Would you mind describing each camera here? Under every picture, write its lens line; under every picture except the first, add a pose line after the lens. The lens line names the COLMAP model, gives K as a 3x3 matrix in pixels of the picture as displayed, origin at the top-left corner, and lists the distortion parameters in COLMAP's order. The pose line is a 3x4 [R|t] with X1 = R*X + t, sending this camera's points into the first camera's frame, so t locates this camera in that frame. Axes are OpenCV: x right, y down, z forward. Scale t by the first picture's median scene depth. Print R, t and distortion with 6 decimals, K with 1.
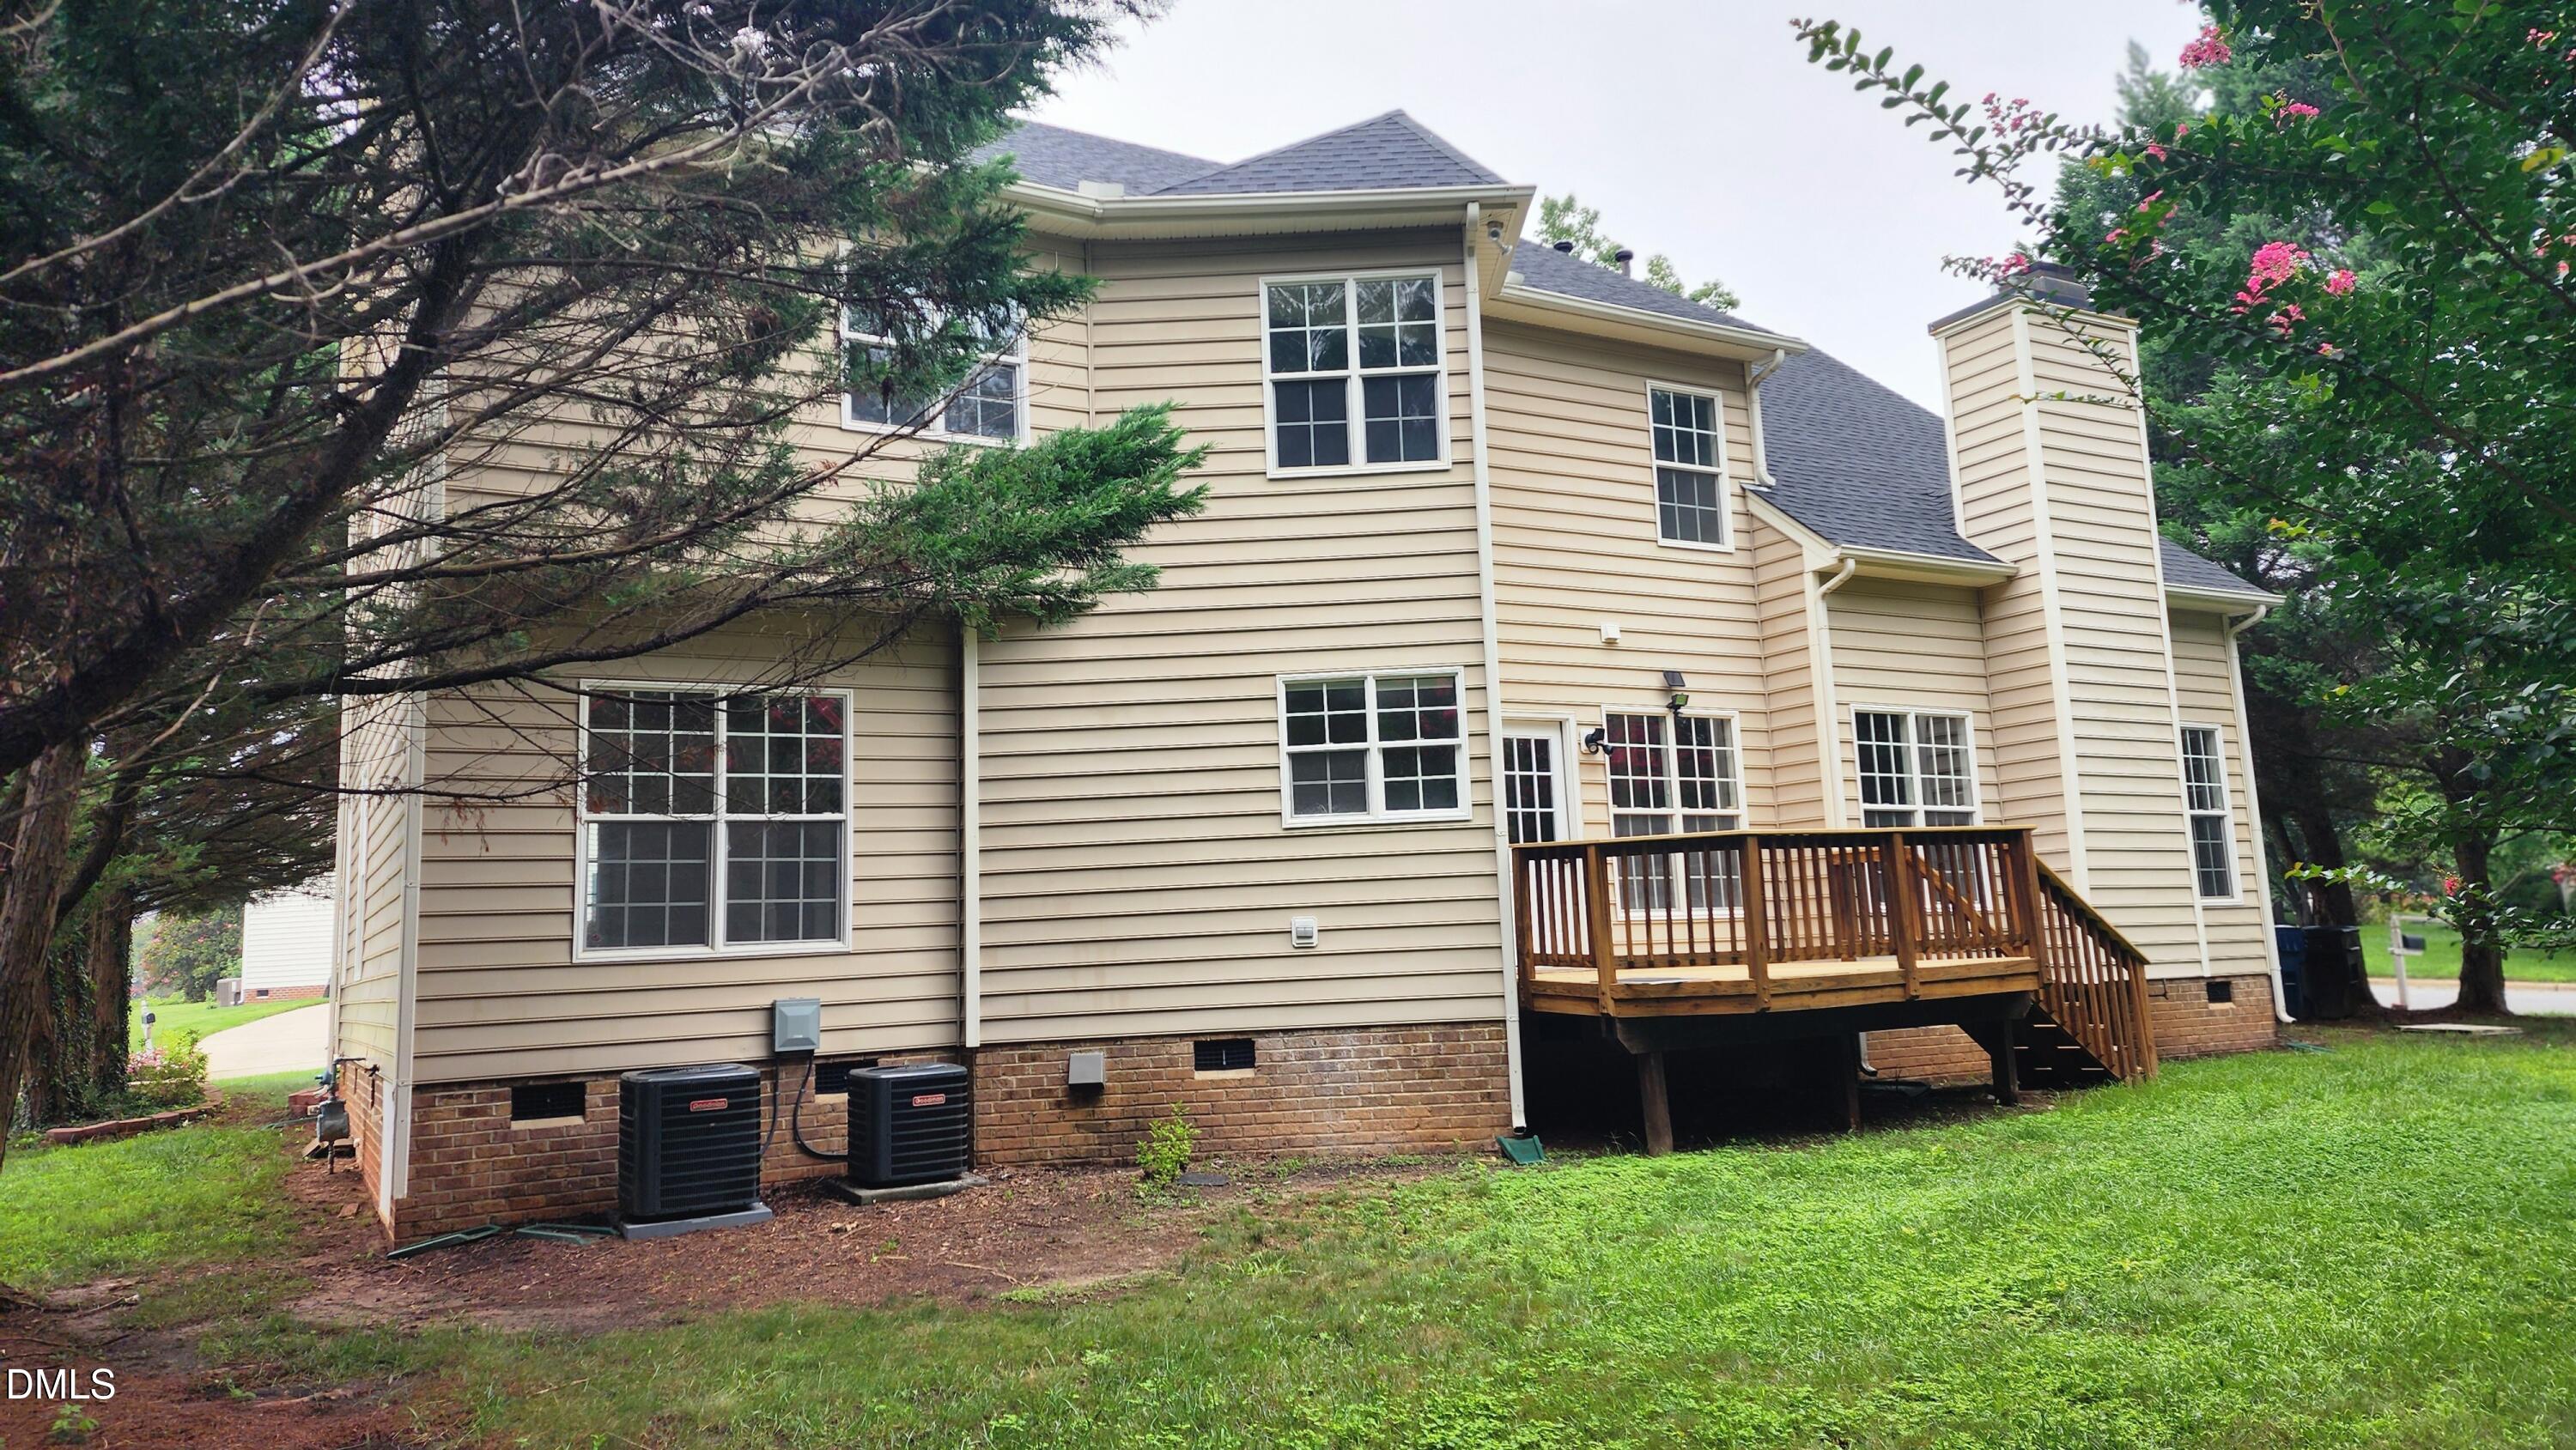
lens RADIAL K [[1707.9, 0, 1284.3], [0, 1707.9, 699.2], [0, 0, 1]] dist [0.088200, -0.081415]
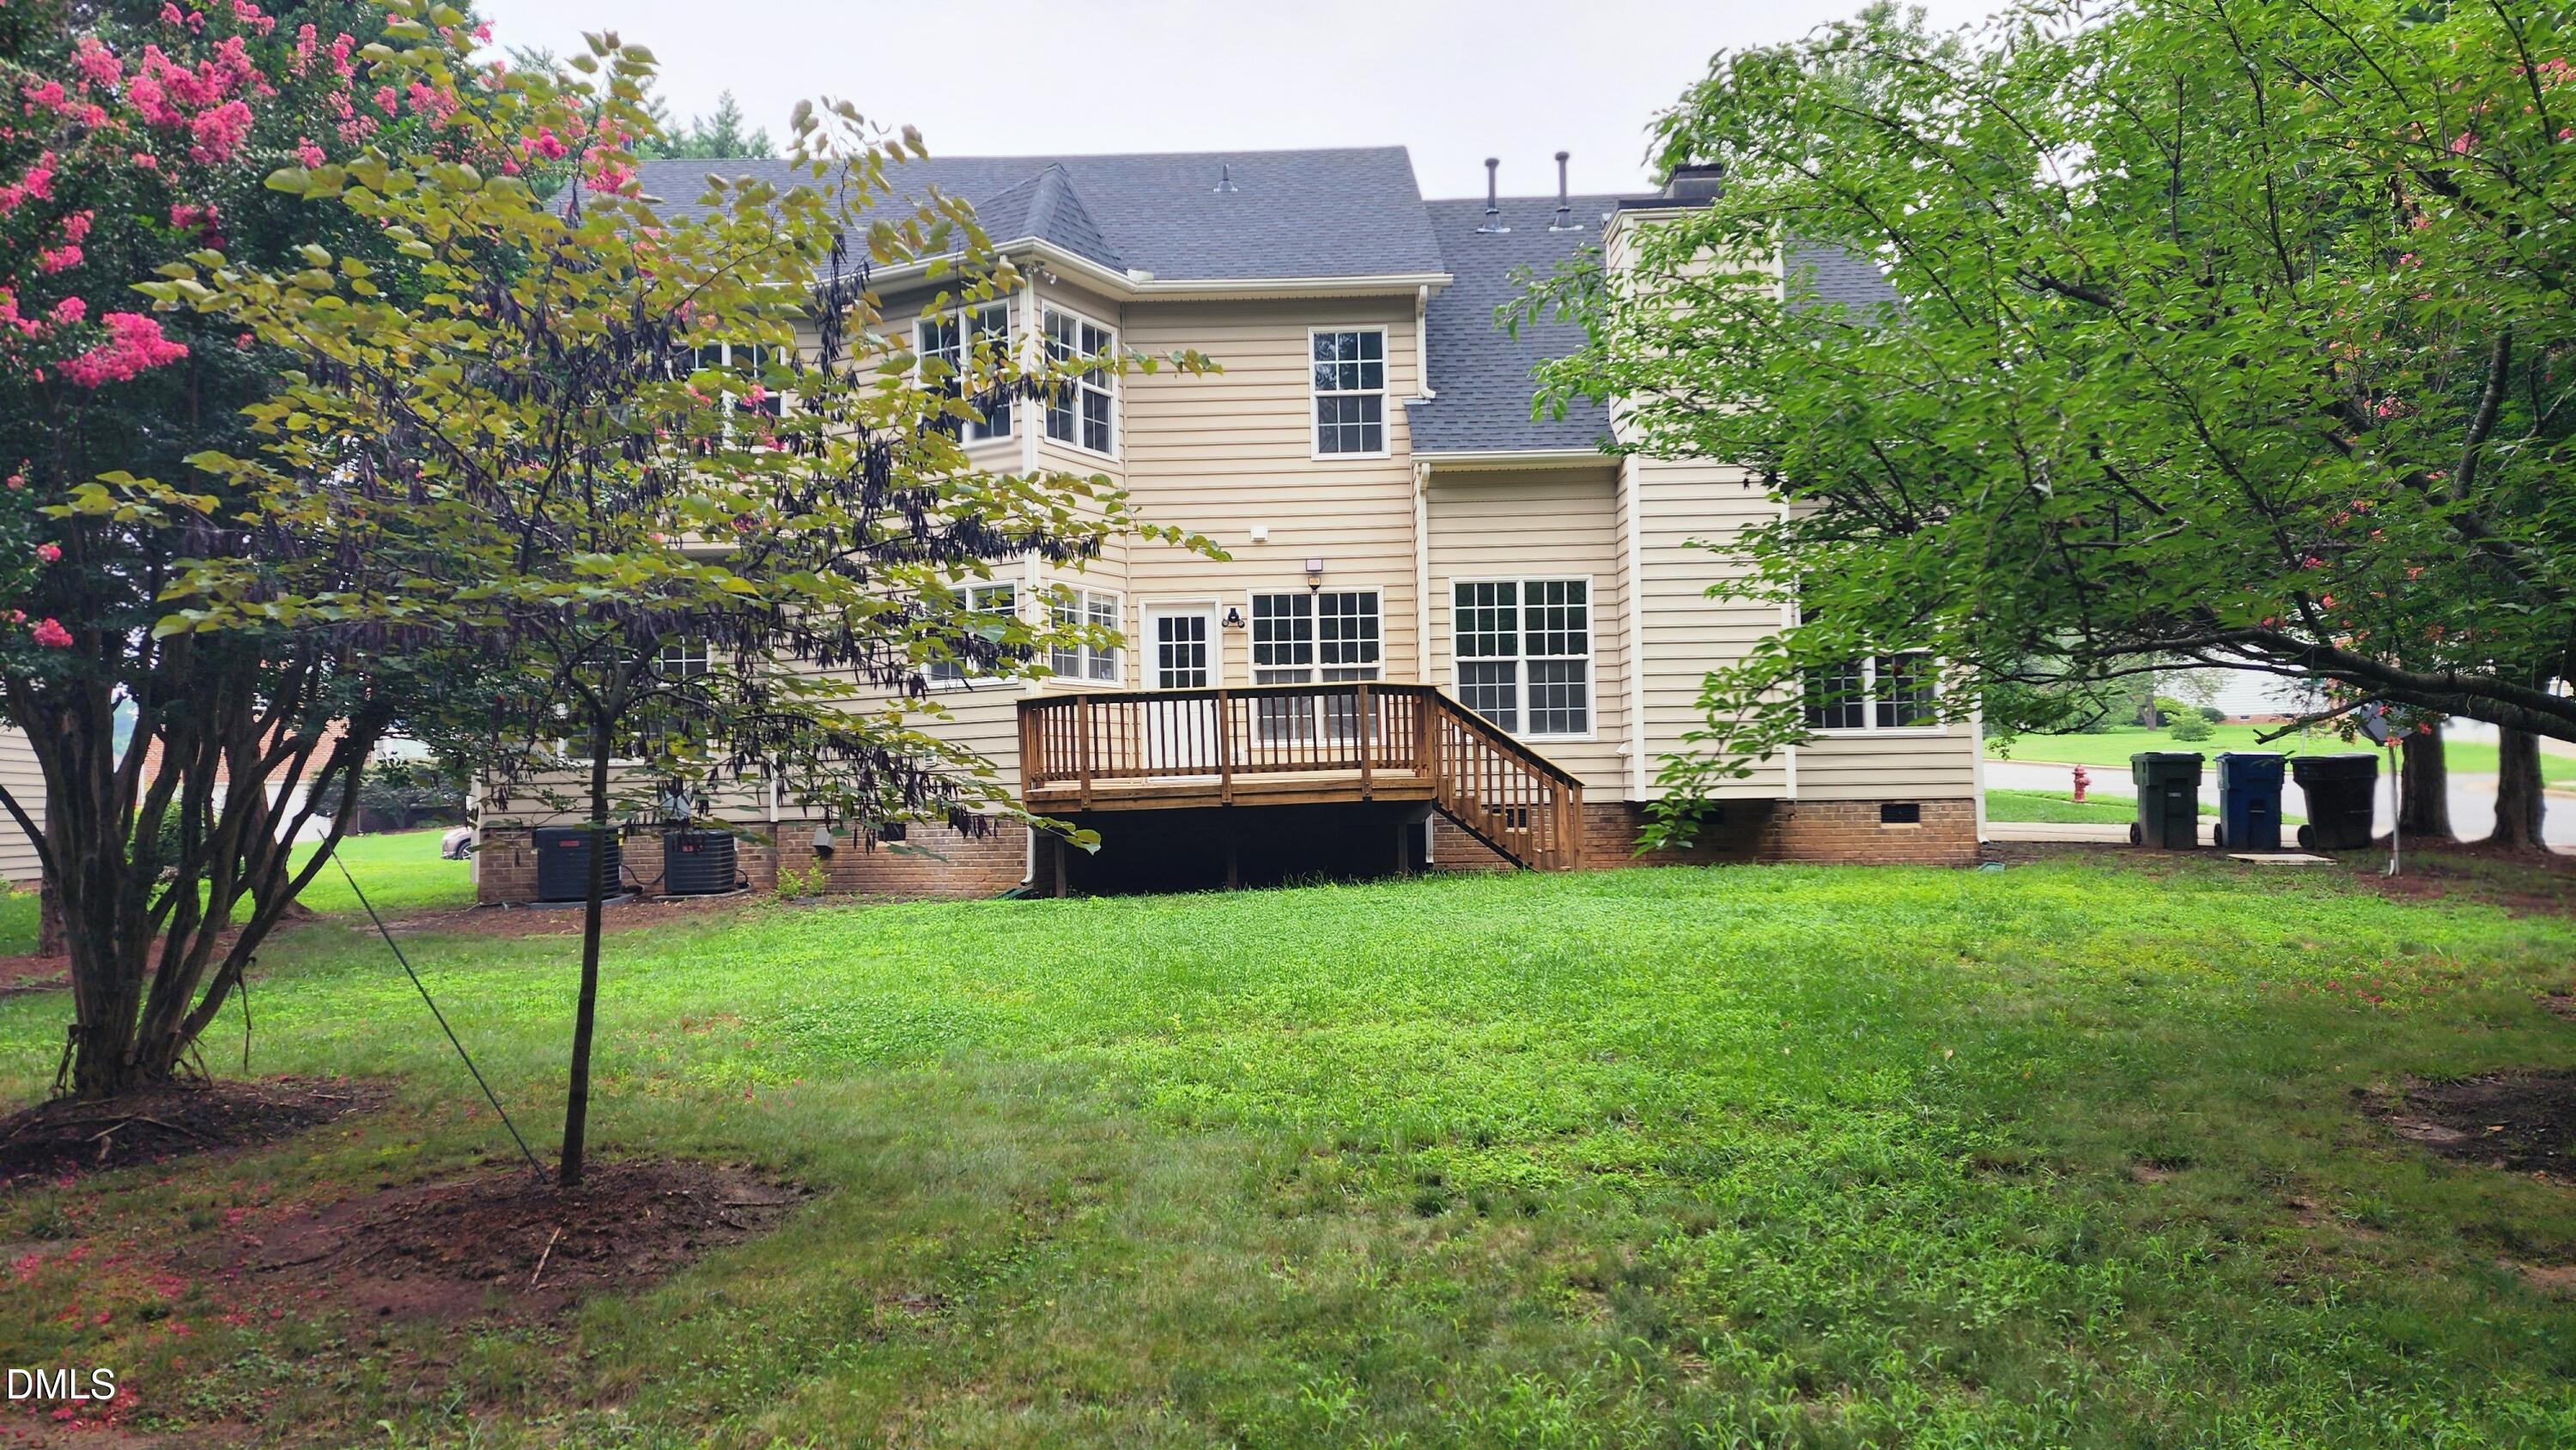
lens RADIAL K [[1672.2, 0, 1271.2], [0, 1672.2, 735.7], [0, 0, 1]] dist [0.107937, -0.095957]
pose [[0.862756, 0.007391, -0.505567, 0.975859], [0.060130, 0.991298, 0.117103, -0.039693], [0.502033, -0.131431, 0.854803, -0.145266]]
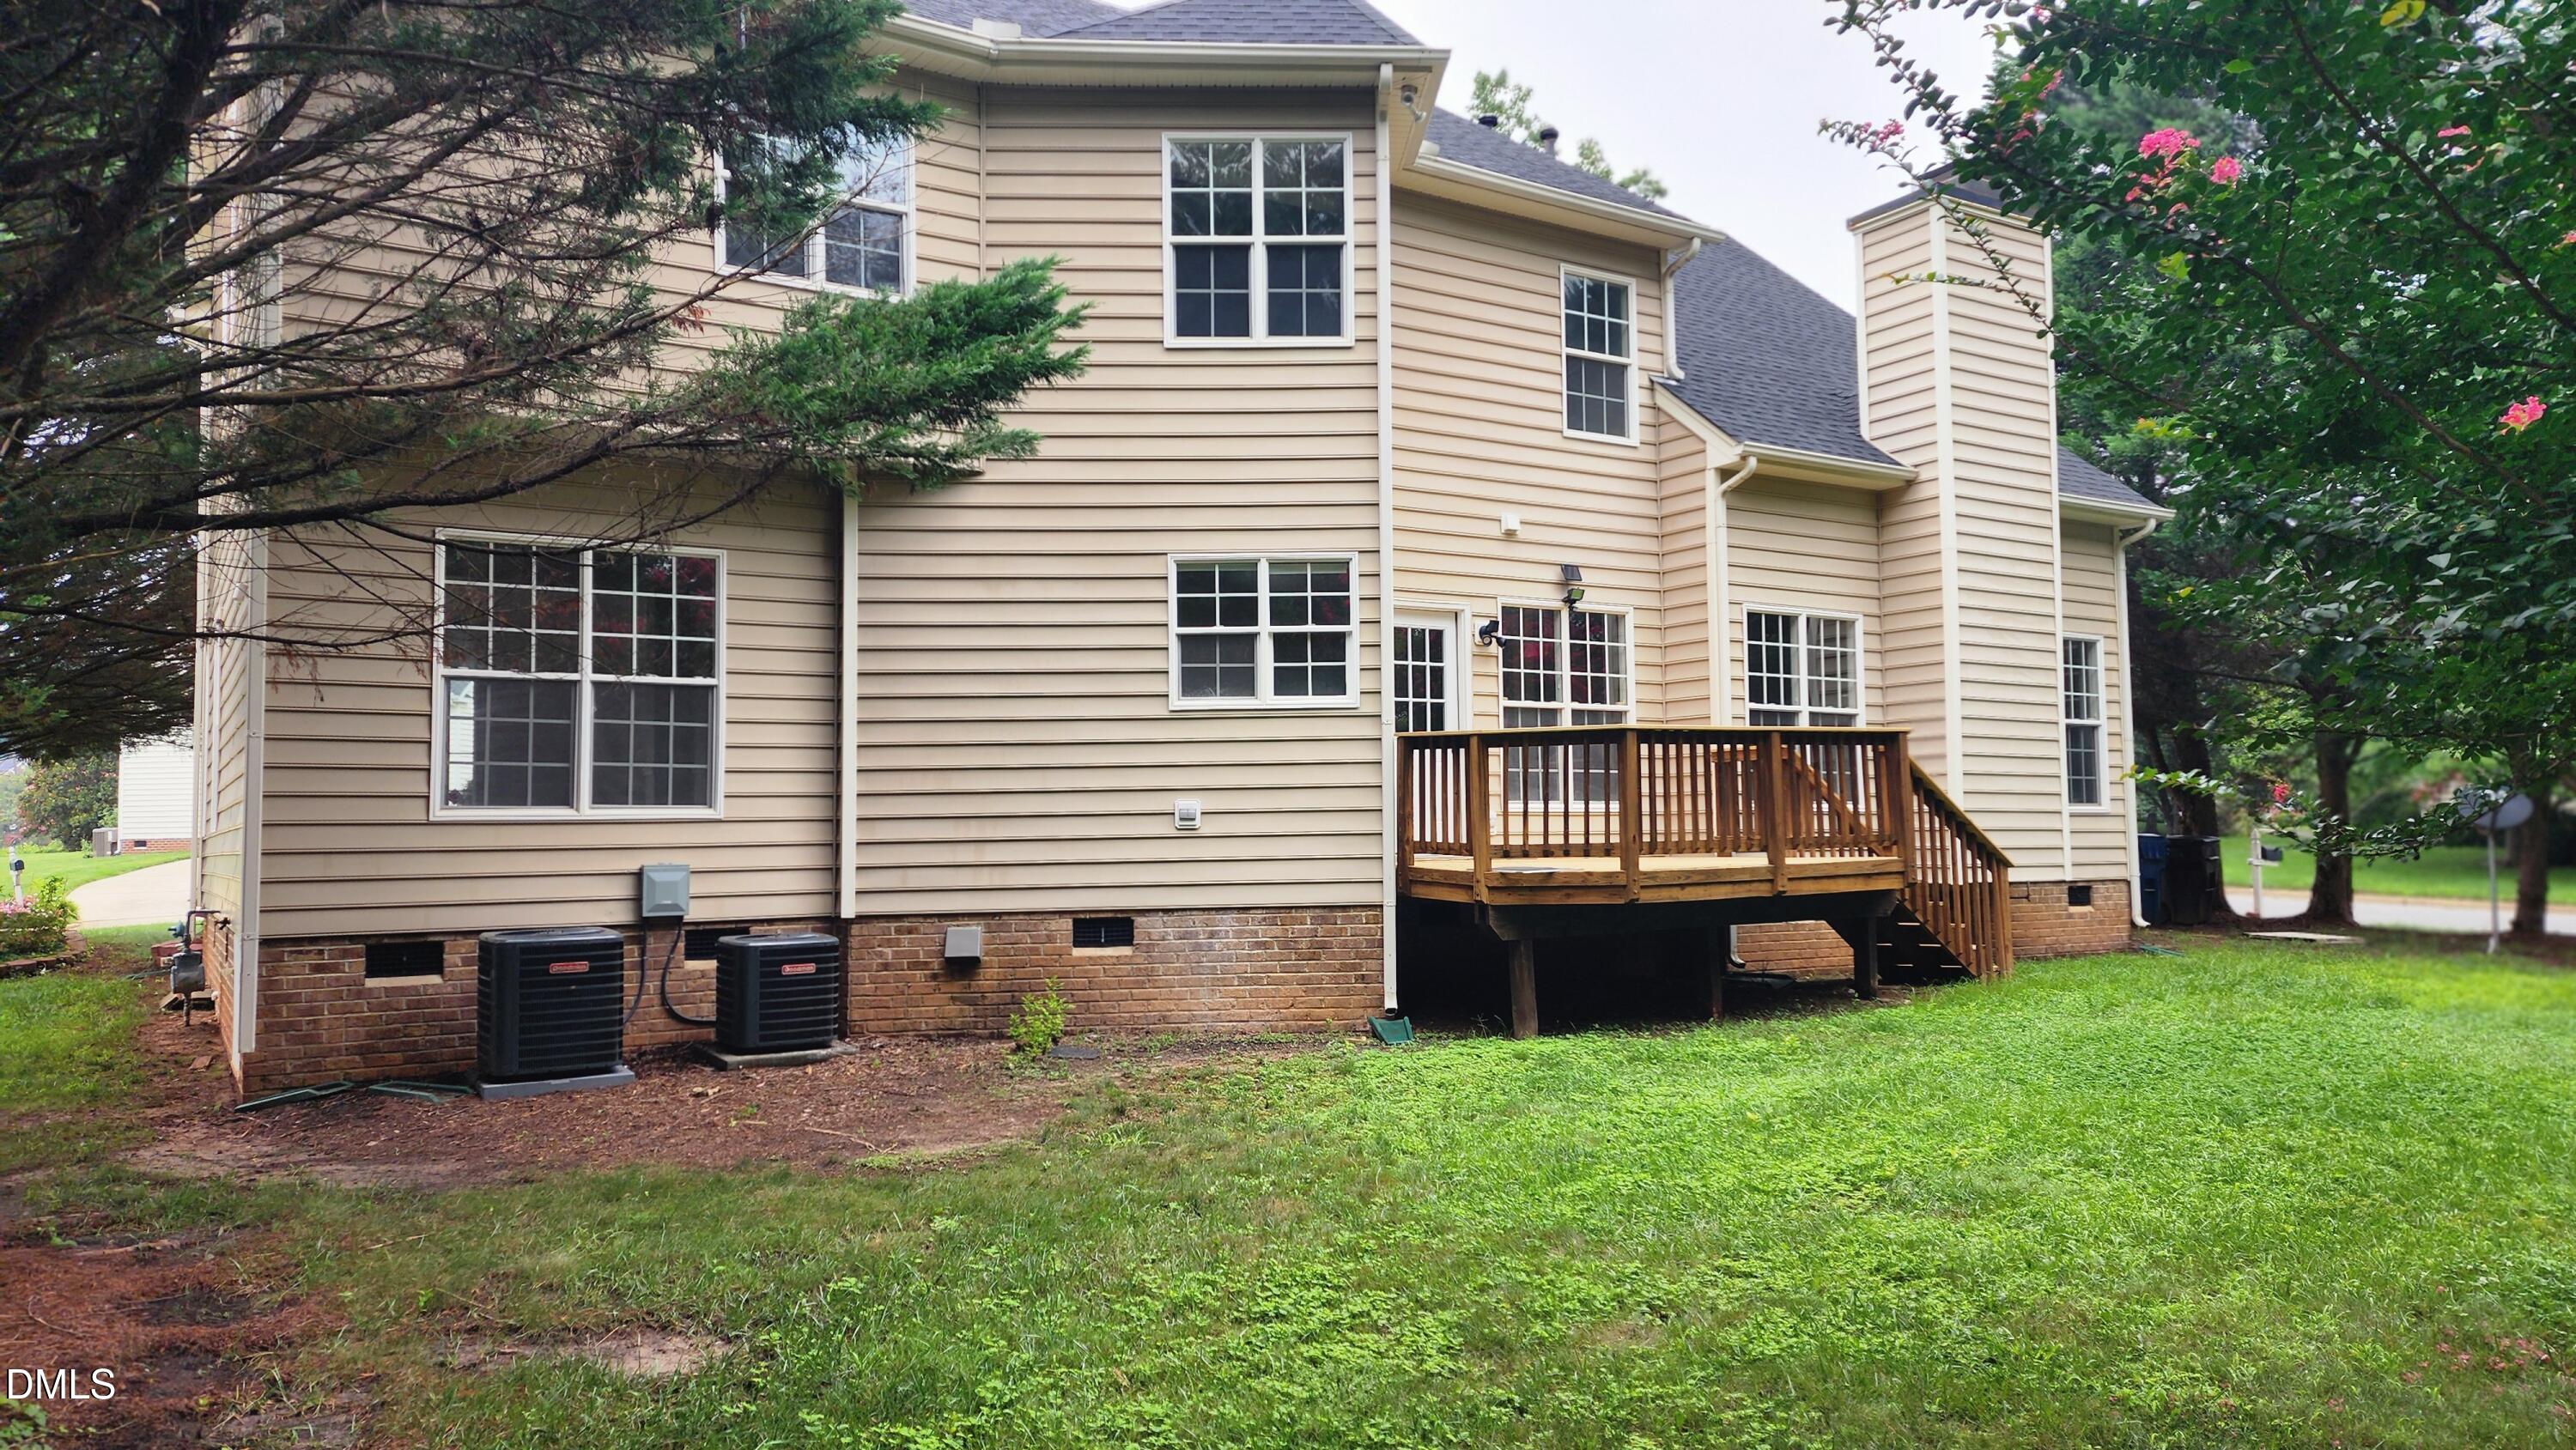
lens RADIAL K [[1707.8, 0, 1276.5], [0, 1707.8, 740.2], [0, 0, 1]] dist [0.088949, -0.083408]
pose [[0.998396, 0.031777, 0.046863, 0.015069], [-0.035863, 0.995377, 0.089101, 0.002860], [-0.043814, -0.090639, 0.994920, 0.011090]]
